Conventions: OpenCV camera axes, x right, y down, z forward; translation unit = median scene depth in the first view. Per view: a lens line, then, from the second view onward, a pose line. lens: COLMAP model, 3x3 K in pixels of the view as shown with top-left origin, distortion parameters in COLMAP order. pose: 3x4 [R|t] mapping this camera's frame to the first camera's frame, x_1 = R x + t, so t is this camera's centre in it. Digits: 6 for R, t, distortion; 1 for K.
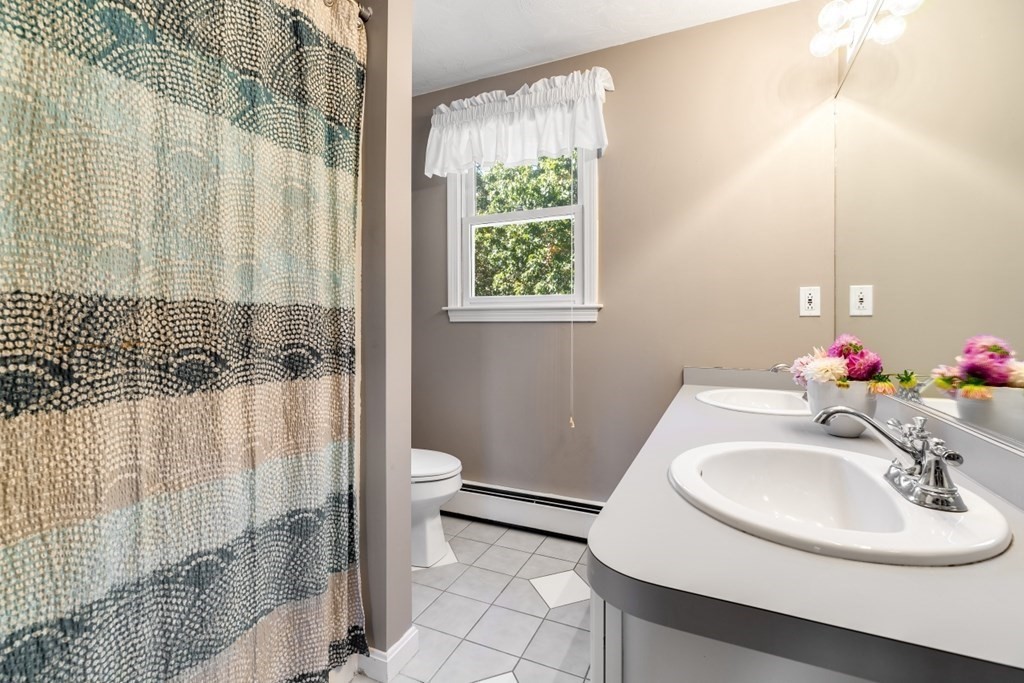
lens RADIAL K [[460.3, 0, 515.5], [0, 460.3, 327.6], [0, 0, 1]] dist [0.001187, 0.000027]
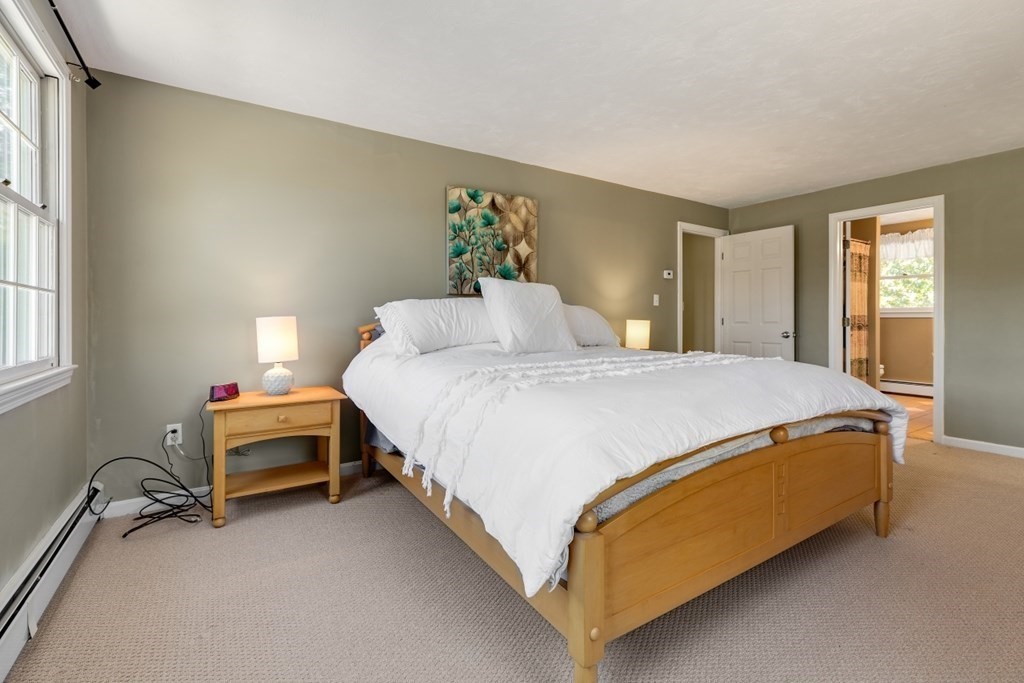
lens RADIAL K [[461.6, 0, 515.8], [0, 461.6, 323.4], [0, 0, 1]] dist [0.000900, -0.000193]
pose [[0.842415, -0.000691, -0.538828, -0.482139], [0.000570, 1.000000, -0.000392, 0.018856], [0.538829, 0.000023, 0.842415, -2.622625]]
